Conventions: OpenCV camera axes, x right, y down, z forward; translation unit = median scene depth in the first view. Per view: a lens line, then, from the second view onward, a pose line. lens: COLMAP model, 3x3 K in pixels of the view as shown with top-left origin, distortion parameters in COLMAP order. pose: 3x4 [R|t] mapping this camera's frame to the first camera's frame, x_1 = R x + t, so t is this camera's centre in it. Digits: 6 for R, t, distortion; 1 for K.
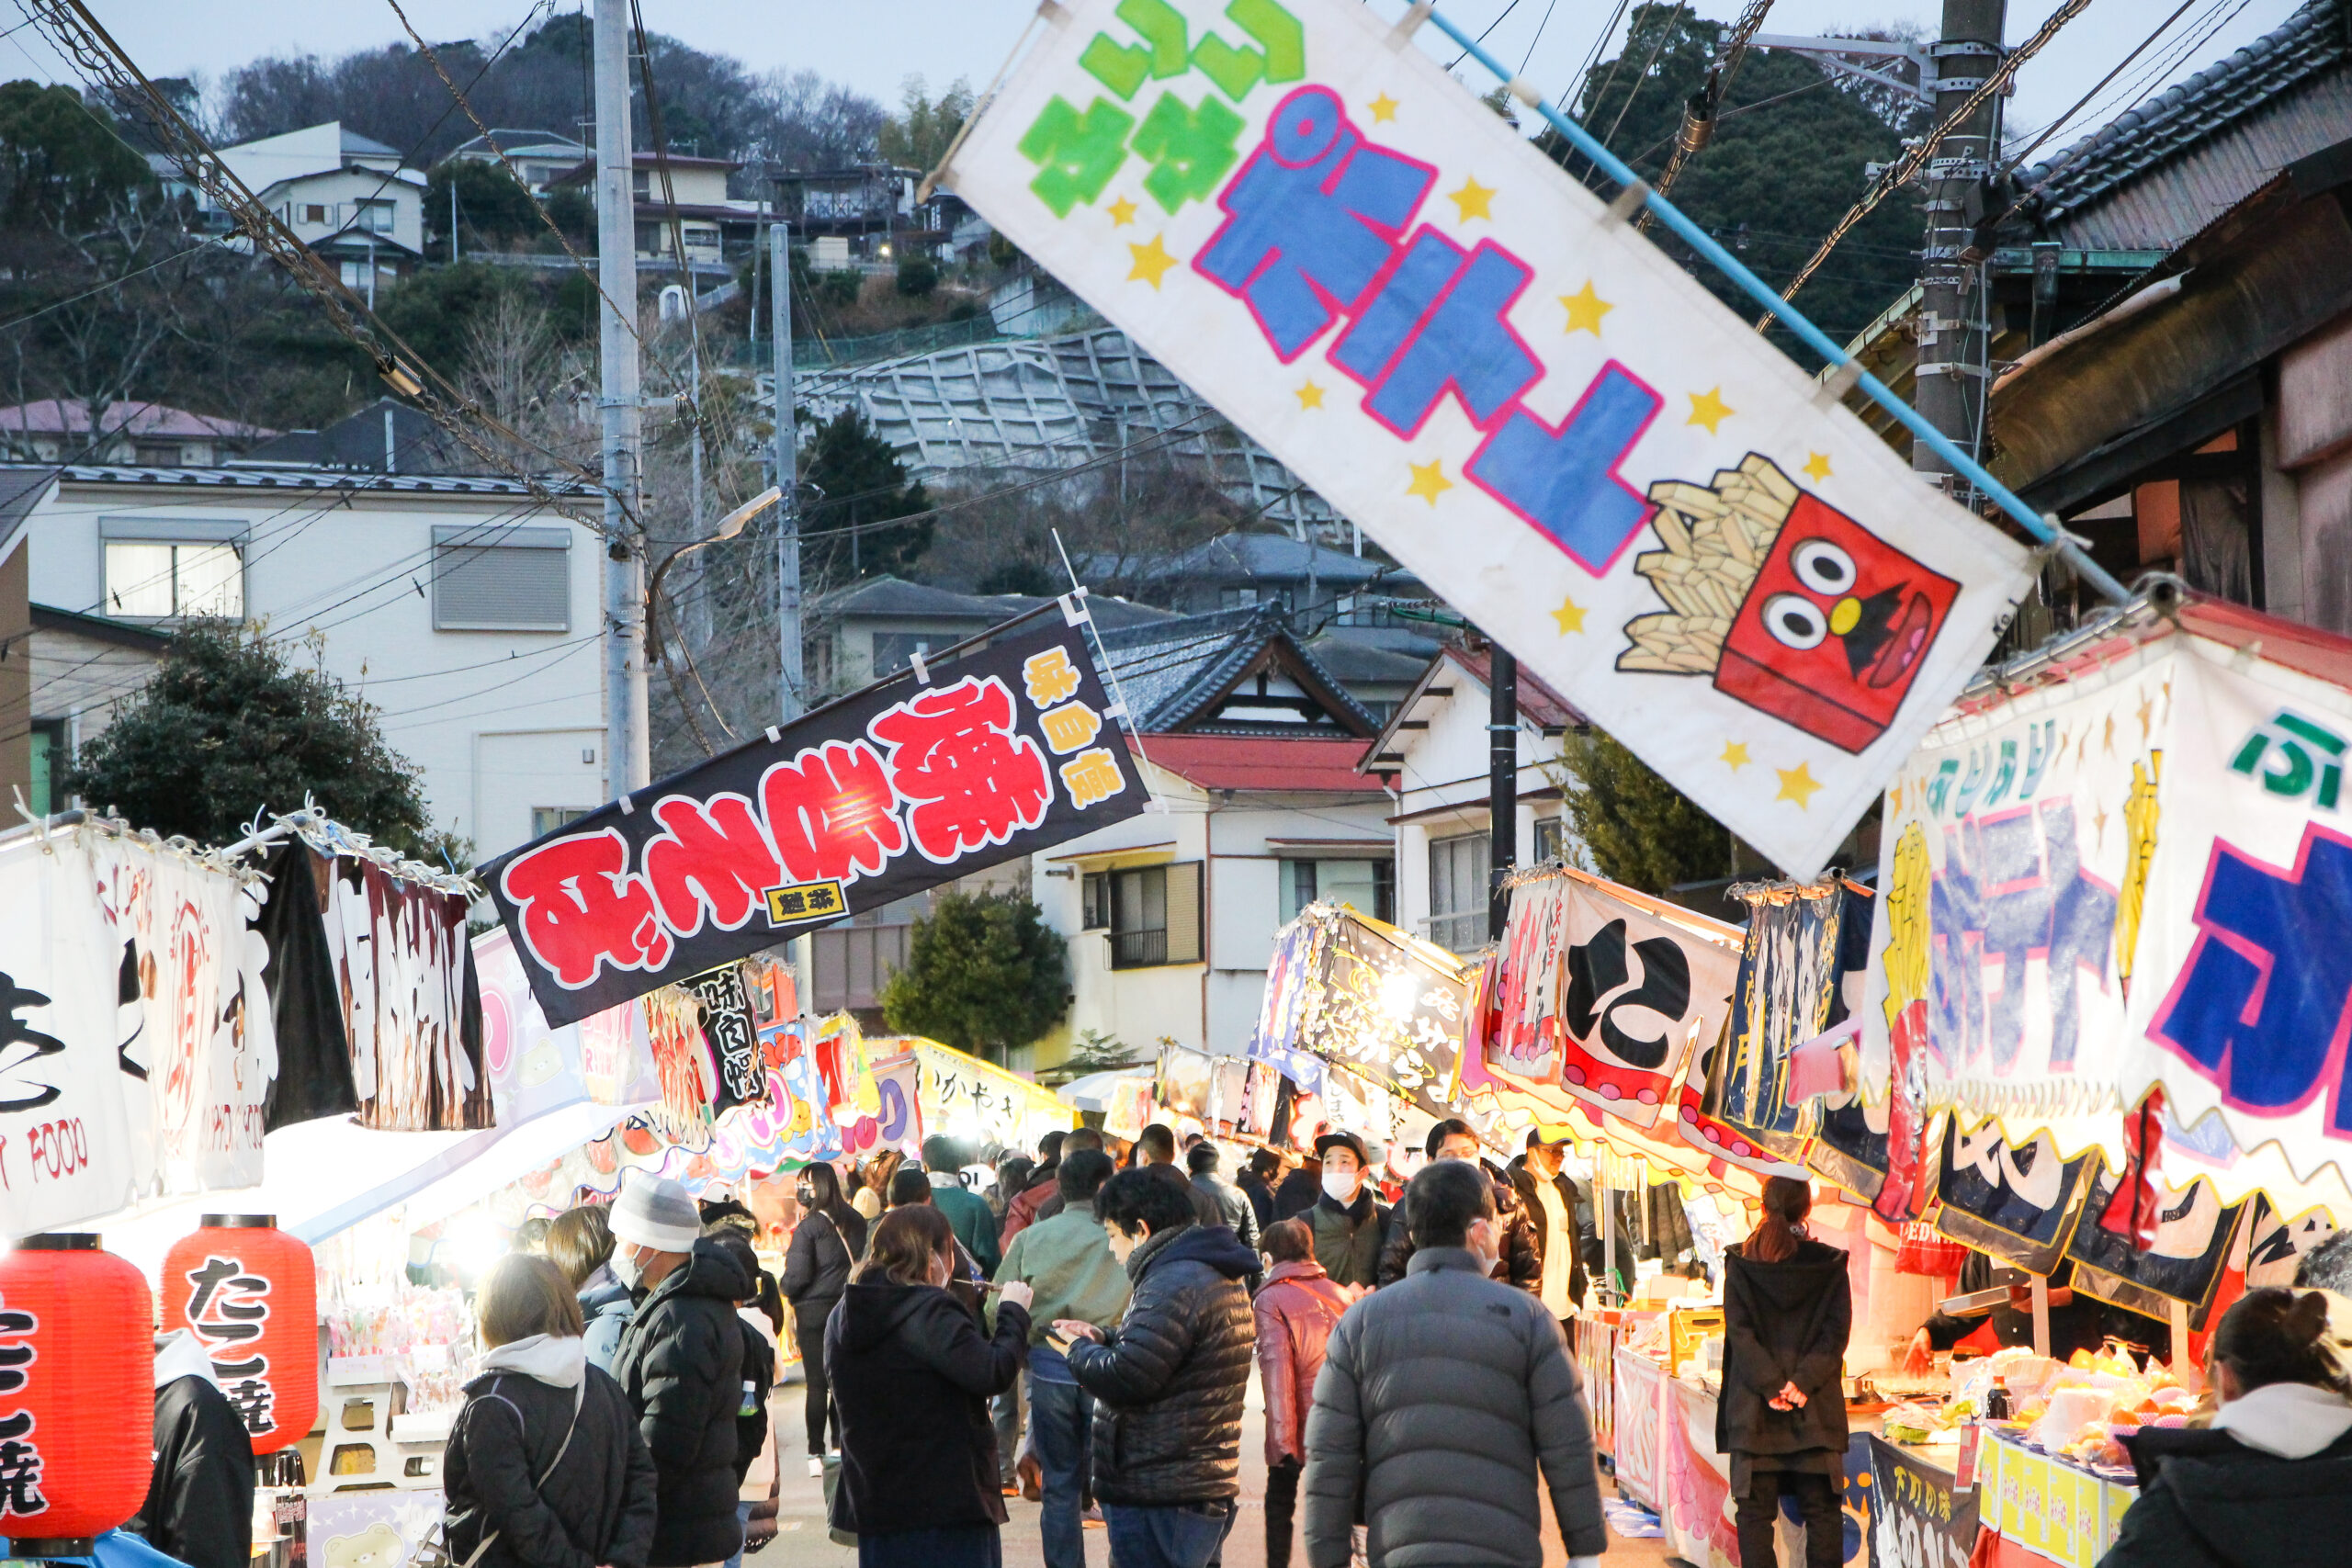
lens RADIAL K [[7943.7, 0, 1176.0], [0, 7943.7, 784.0], [0, 0, 1]] dist [1.201624, 1.286424]
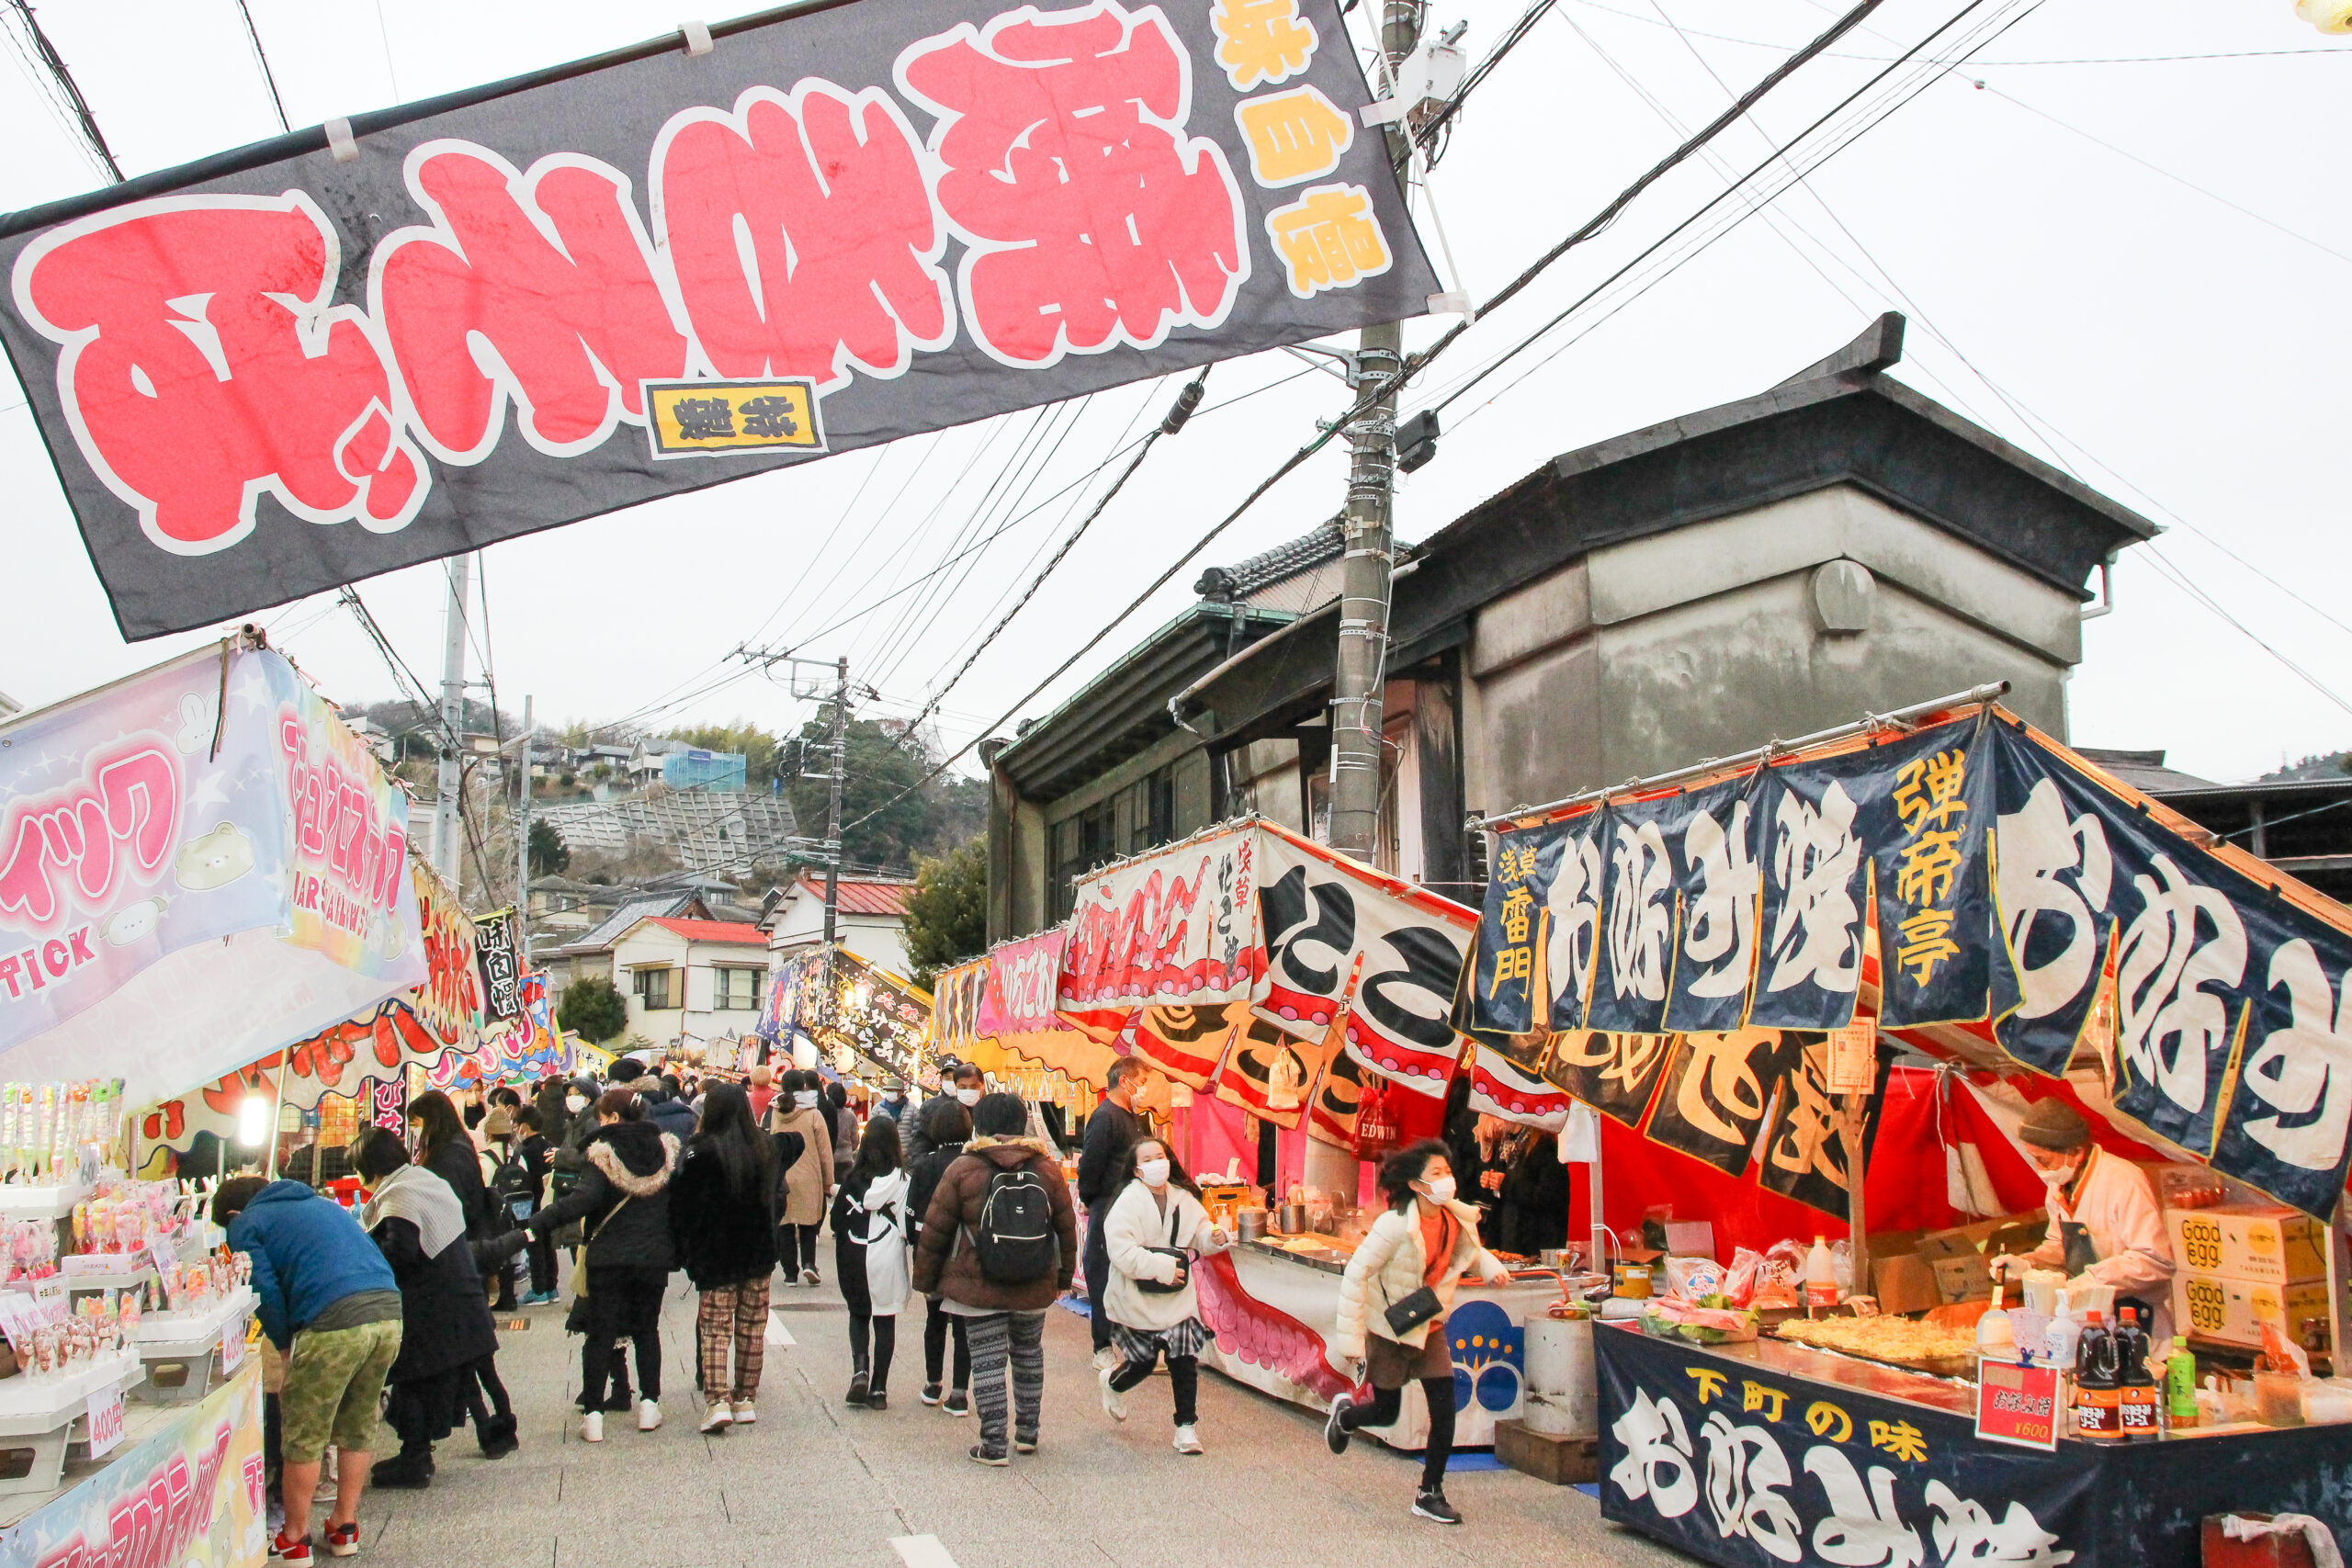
lens RADIAL K [[2044.9, 0, 1176.0], [0, 2044.9, 784.0], [0, 0, 1]] dist [-0.083756, 0.012191]
pose [[0.962959, 0.058313, 0.263268, -0.041822], [-0.030086, 0.993476, -0.110004, 0.038595], [-0.267965, 0.098009, 0.958430, 0.716403]]
